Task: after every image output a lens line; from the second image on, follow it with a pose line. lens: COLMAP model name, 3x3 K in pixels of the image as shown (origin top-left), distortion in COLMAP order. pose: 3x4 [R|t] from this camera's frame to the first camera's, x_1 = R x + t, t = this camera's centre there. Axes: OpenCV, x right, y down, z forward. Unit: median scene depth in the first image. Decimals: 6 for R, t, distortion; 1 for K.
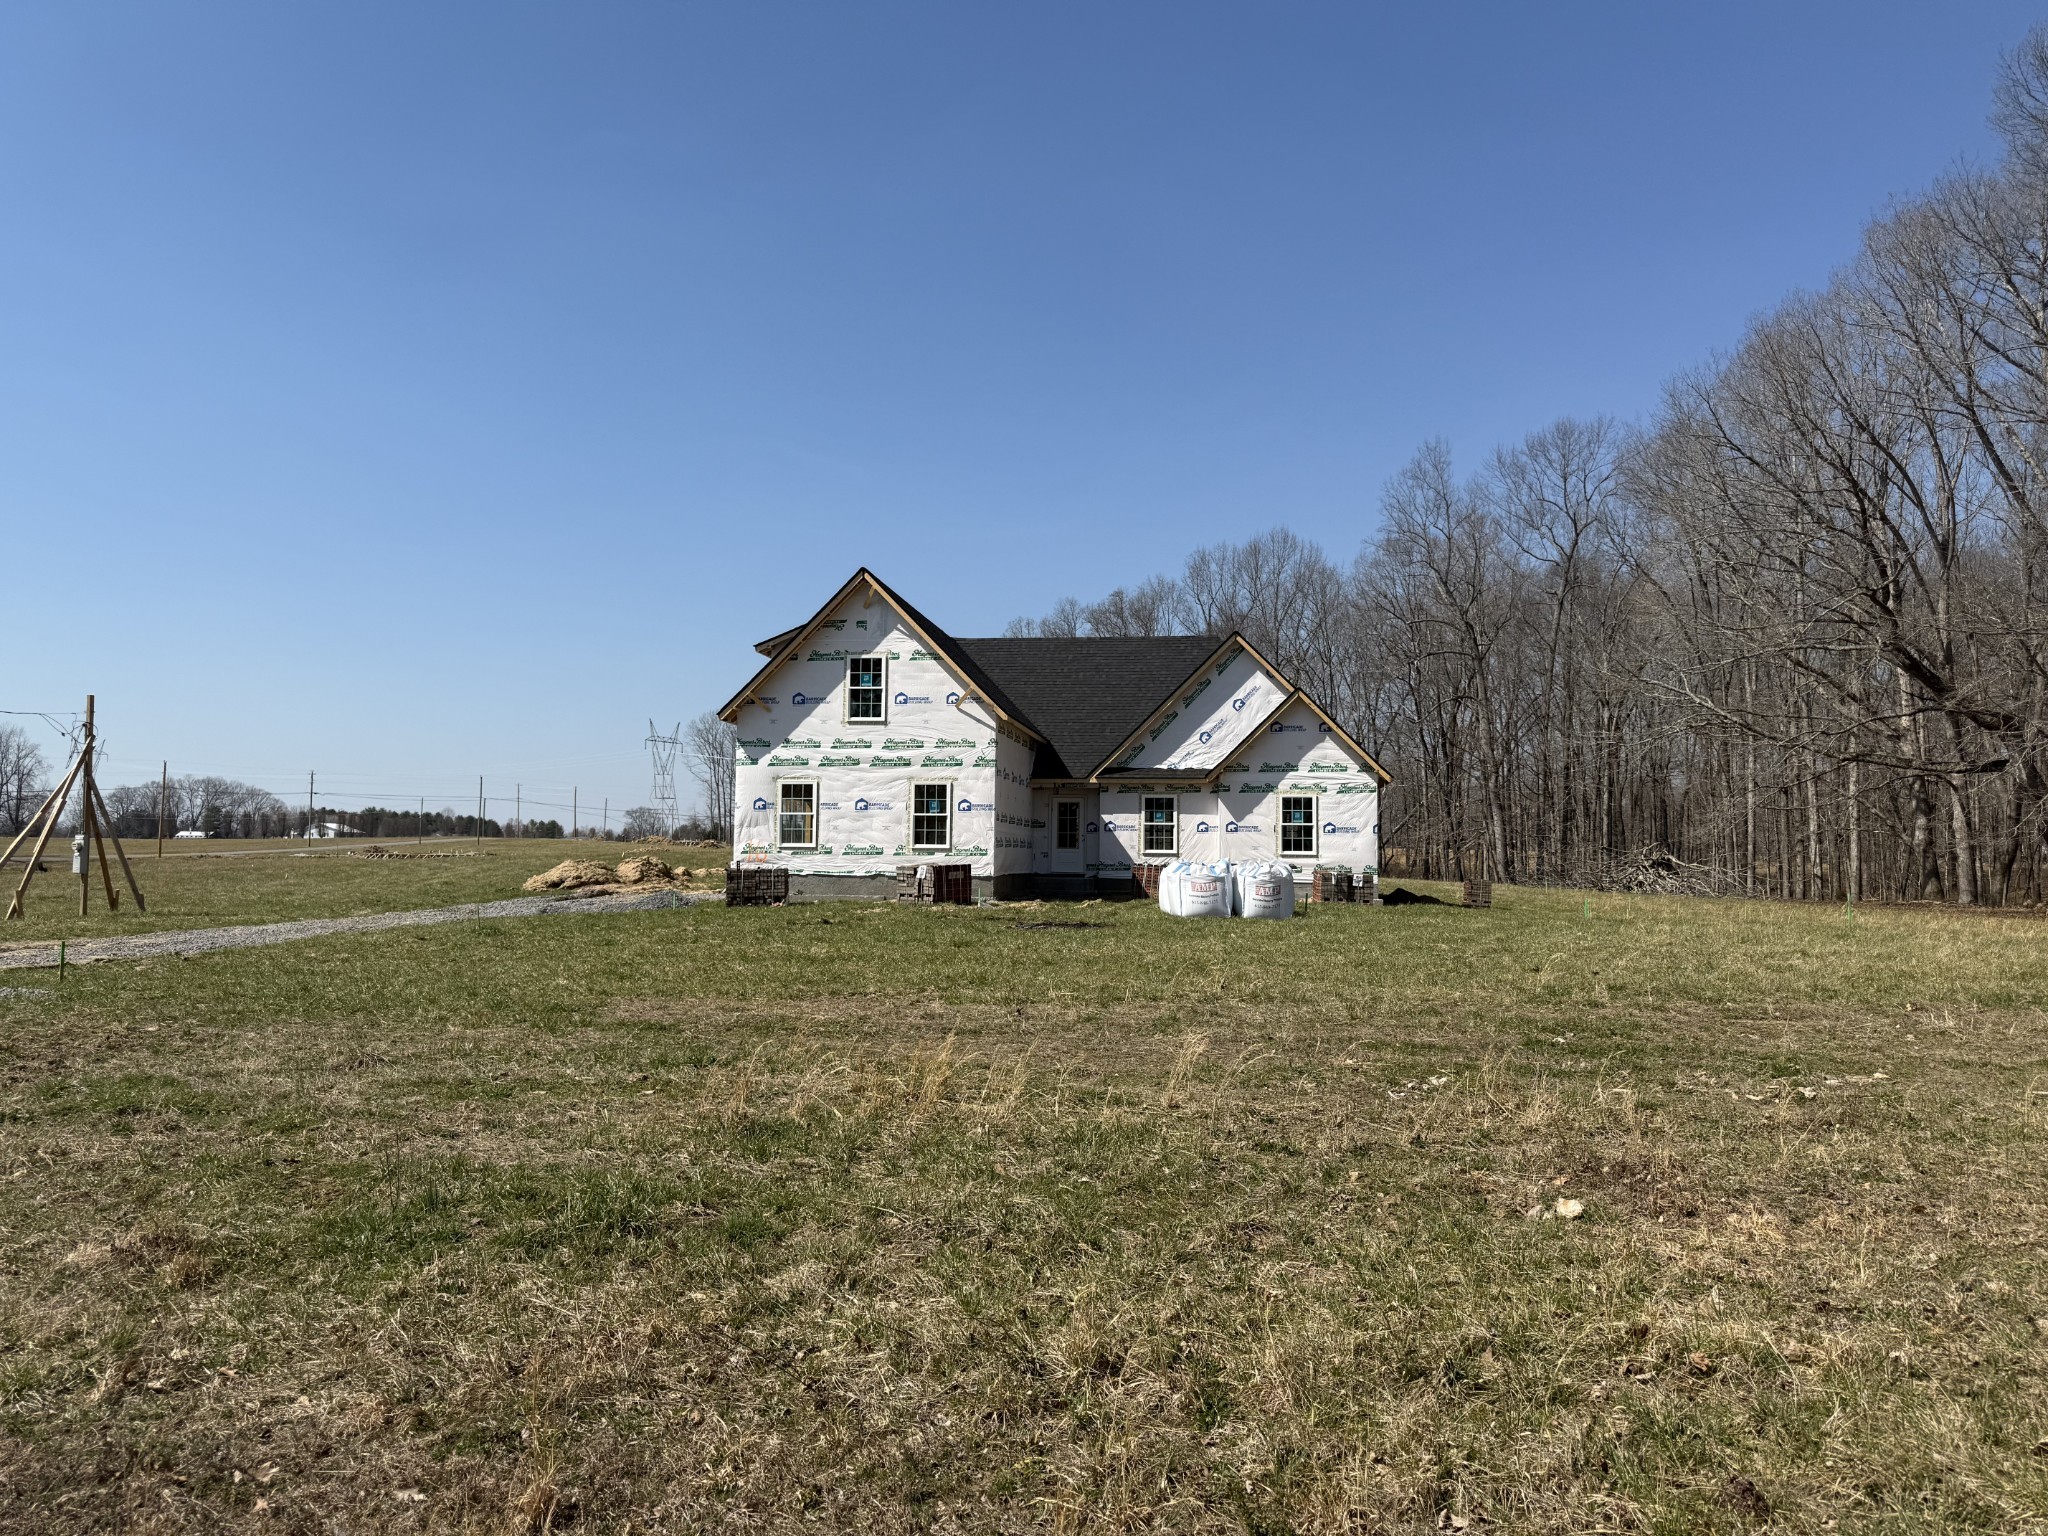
lens RADIAL K [[1500.4, 0, 1024.0], [0, 1500.4, 768.0], [0, 0, 1]] dist [0.138554, -0.243410]
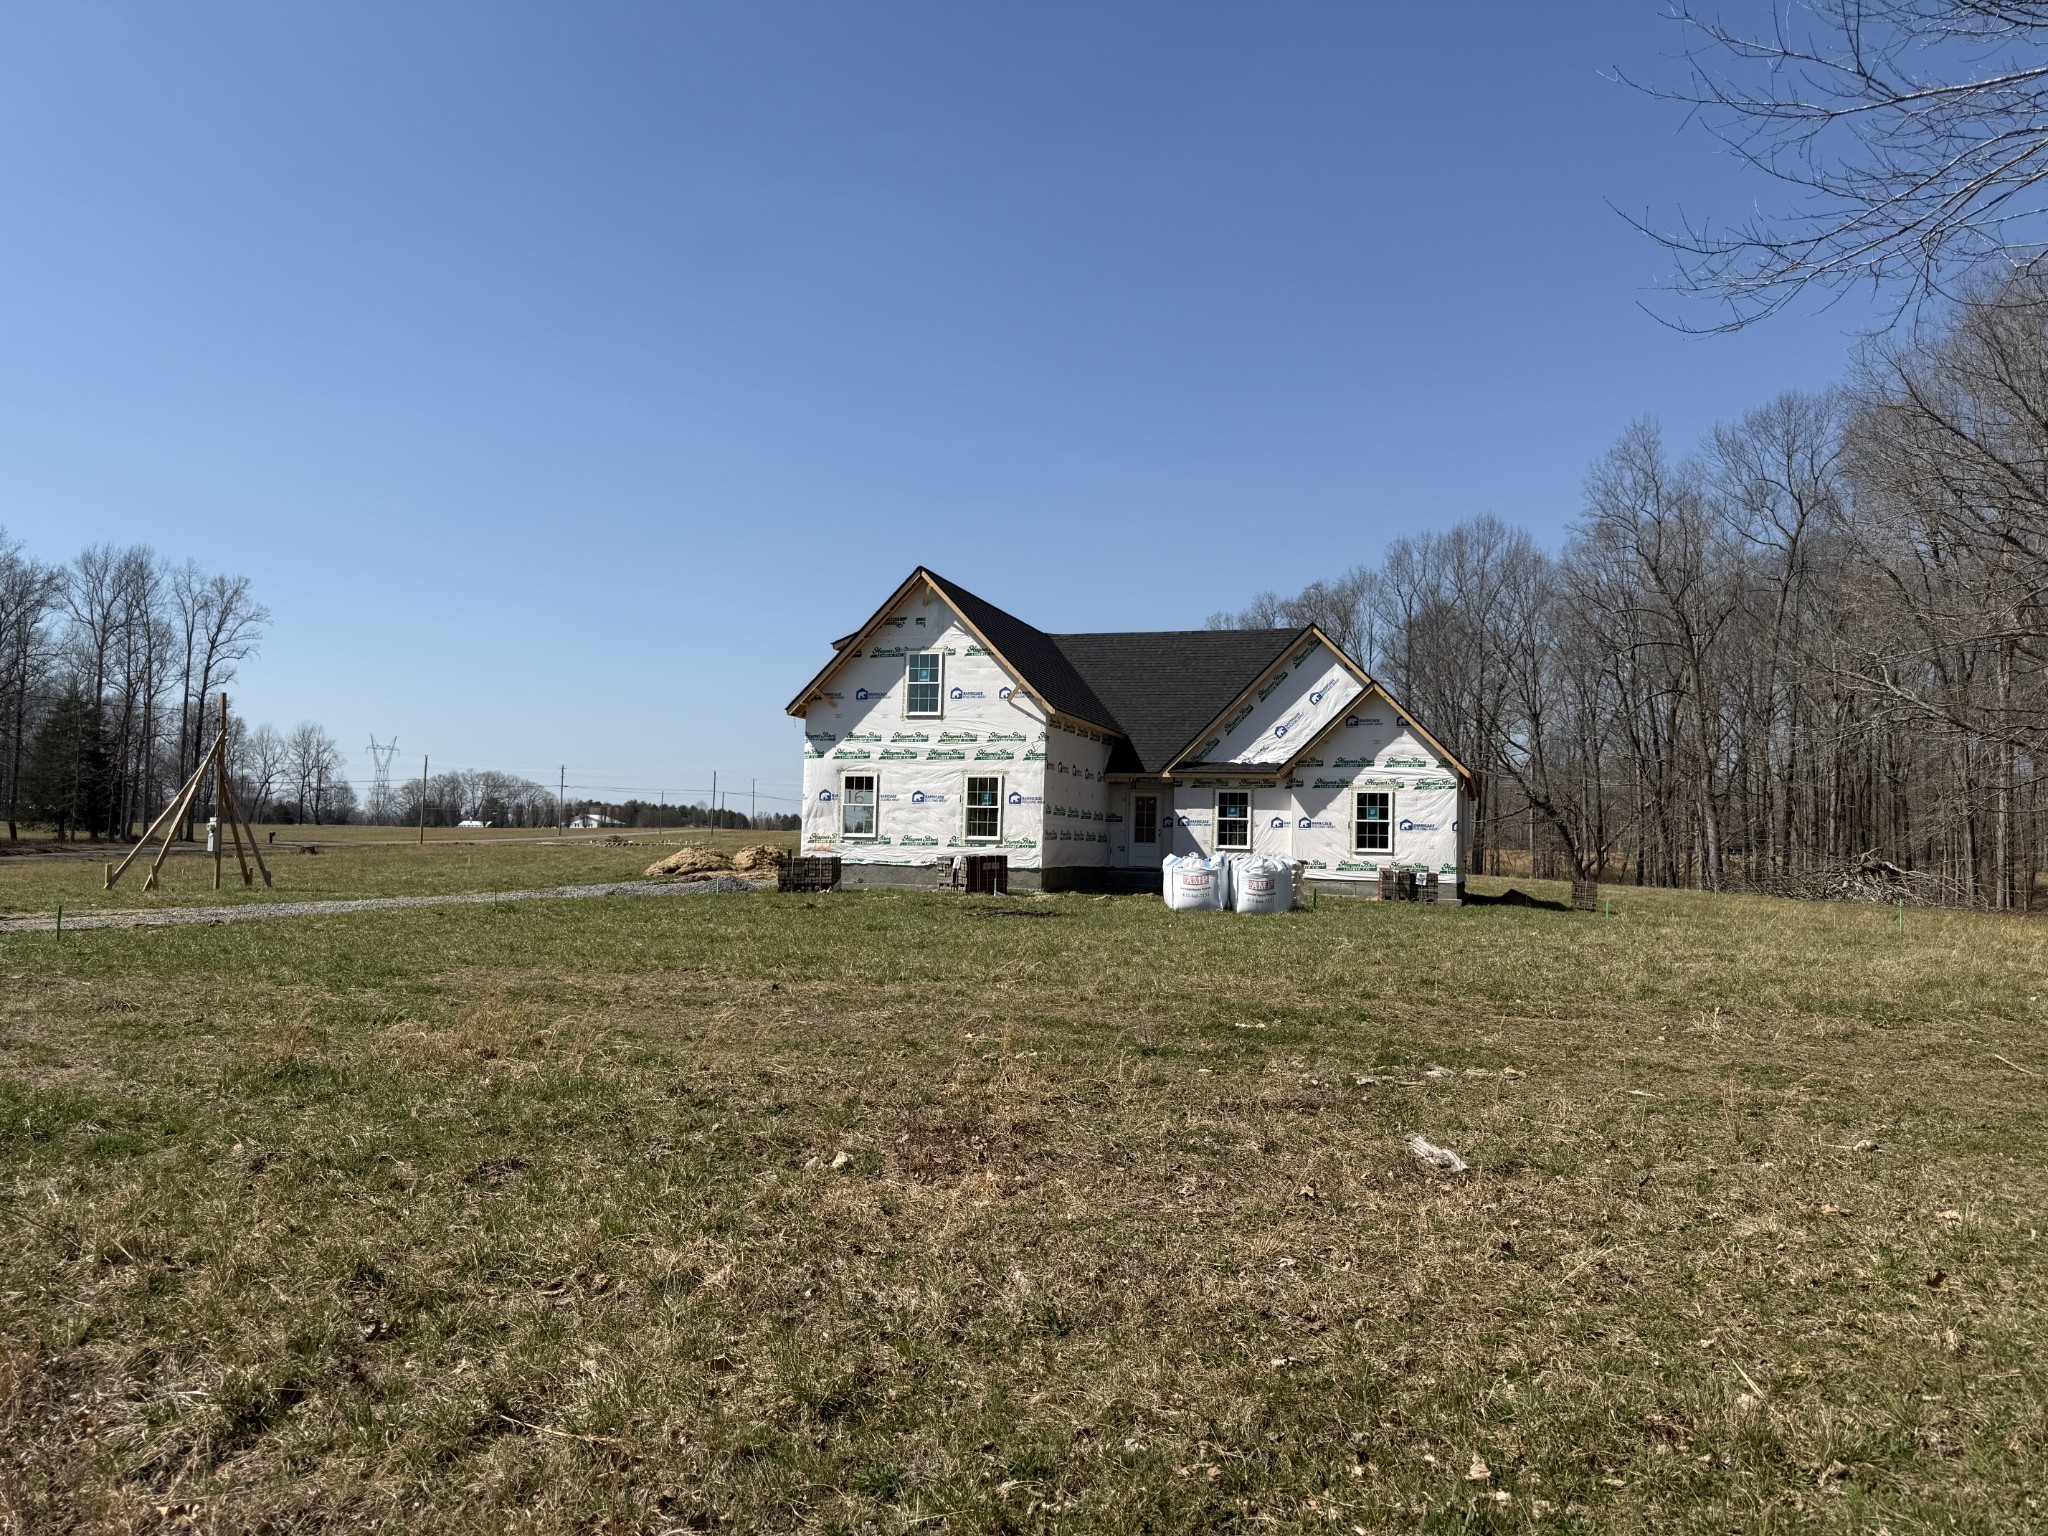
lens RADIAL K [[1504.6, 0, 1000.5], [0, 1504.6, 768.2], [0, 0, 1]] dist [0.121662, -0.253013]
pose [[0.984472, 0.004296, -0.175487, 0.117974], [-0.004015, 0.999990, 0.001958, 0.002484], [0.175494, -0.001223, 0.984480, -0.004719]]
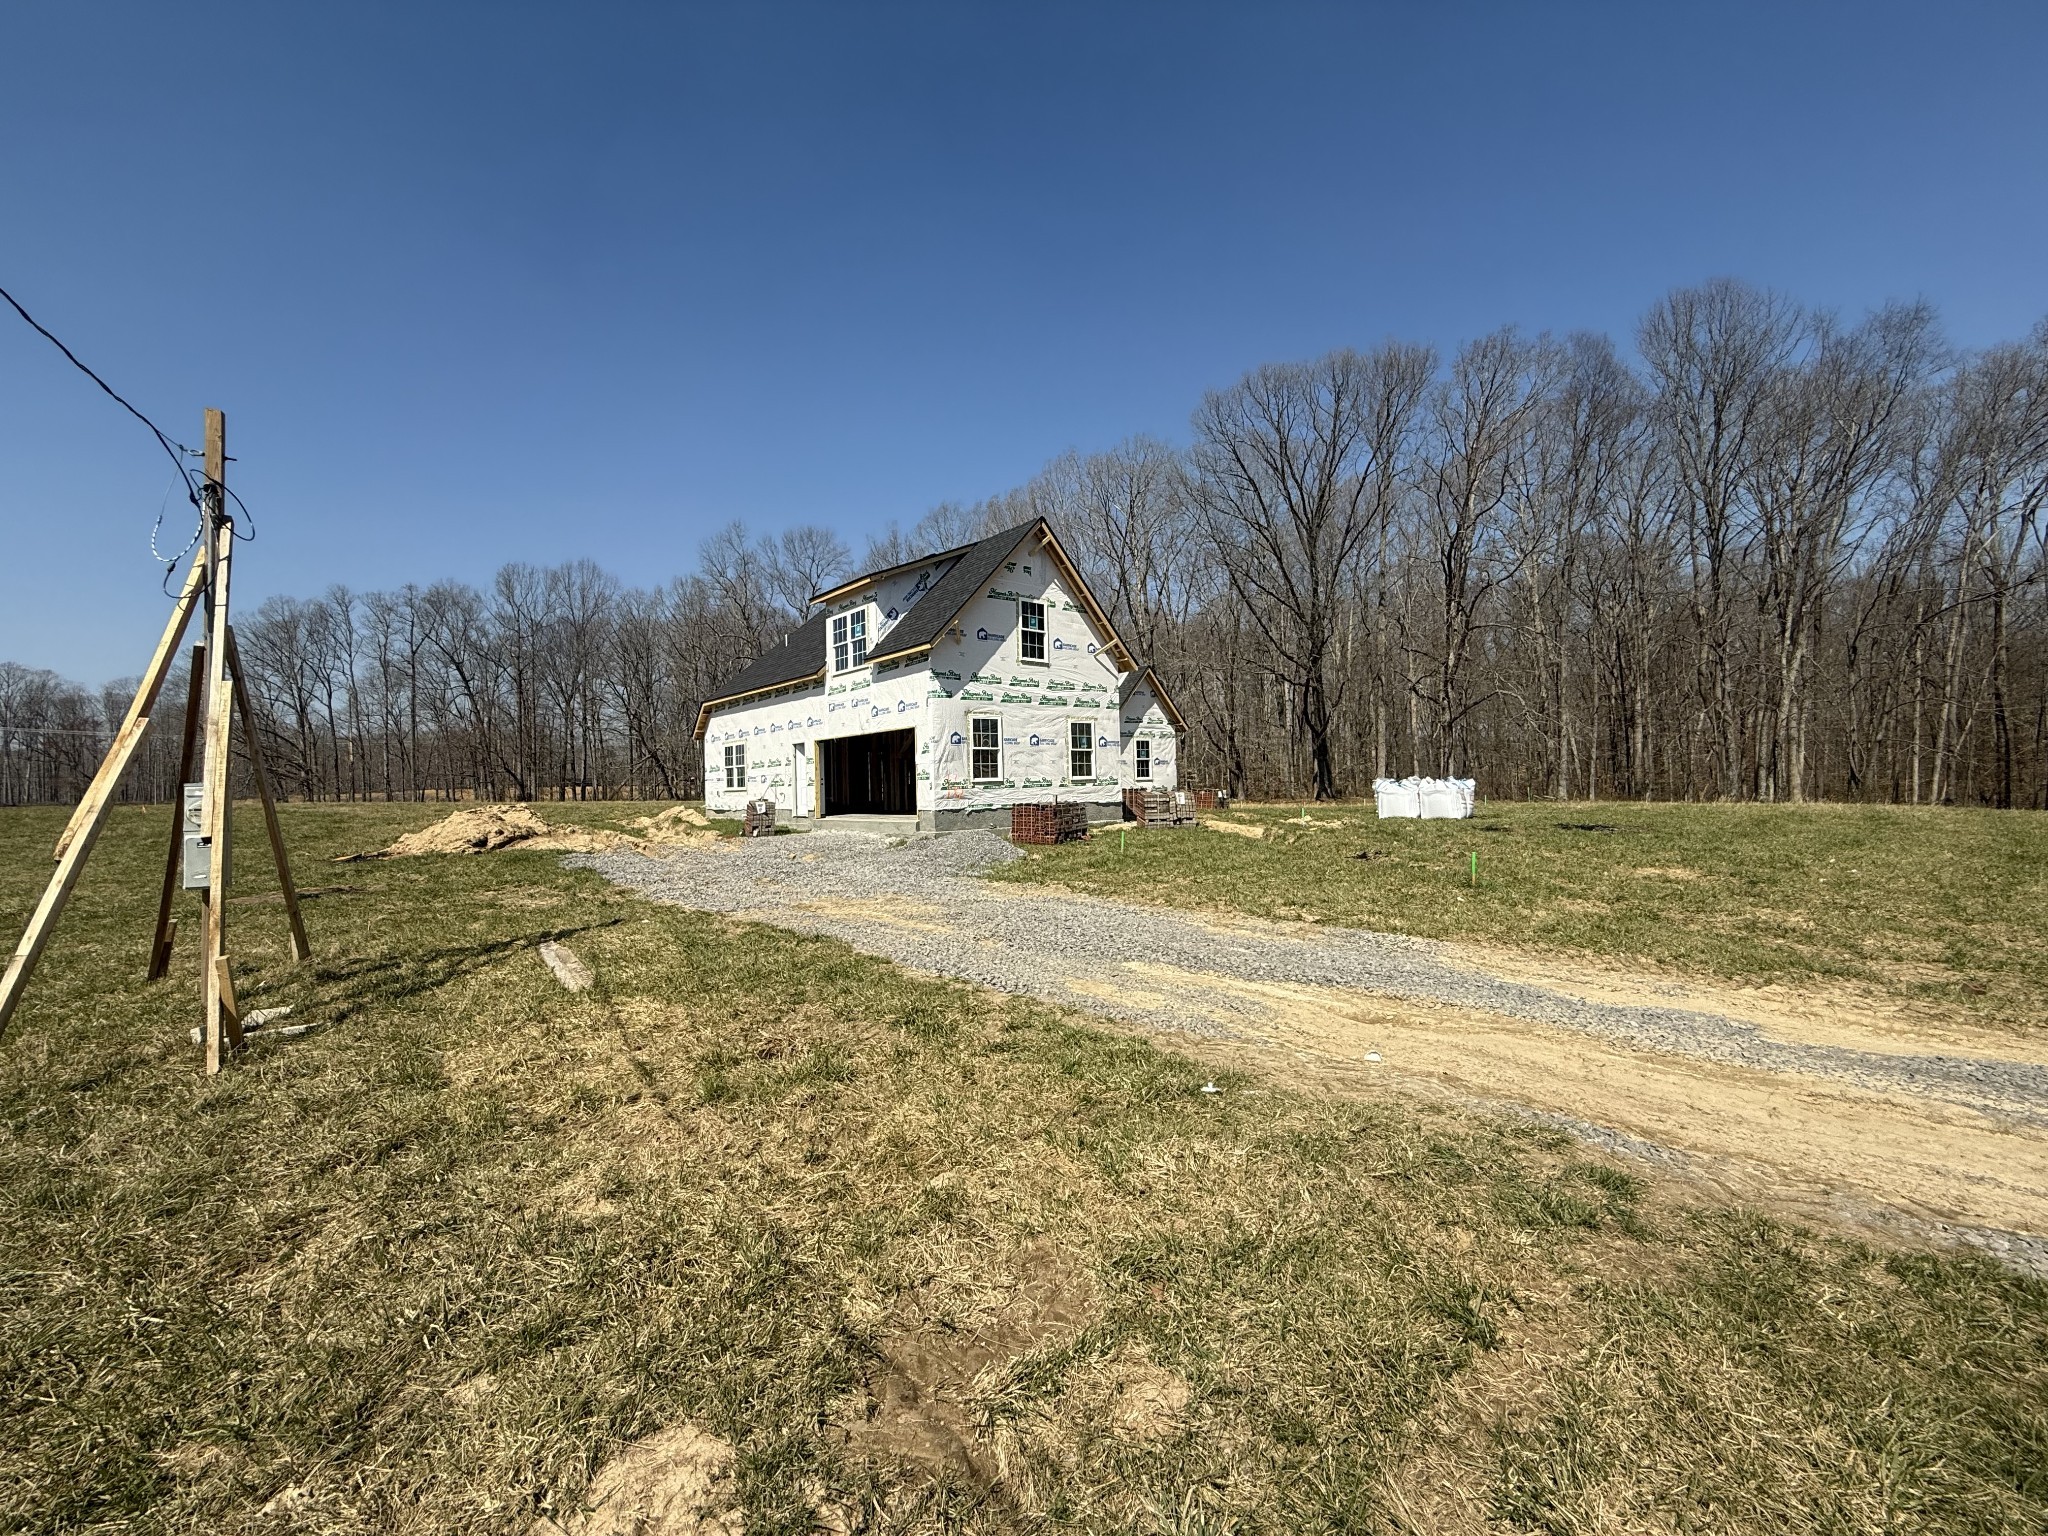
lens RADIAL K [[836.7, 0, 1024.0], [0, 836.7, 768.0], [0, 0, 1]] dist [0.000657, 0.000024]
pose [[0.643711, -0.011831, 0.765178, -0.521570], [-0.014004, 0.999531, 0.027236, 0.025793], [-0.765141, -0.028248, 0.643243, 0.574382]]
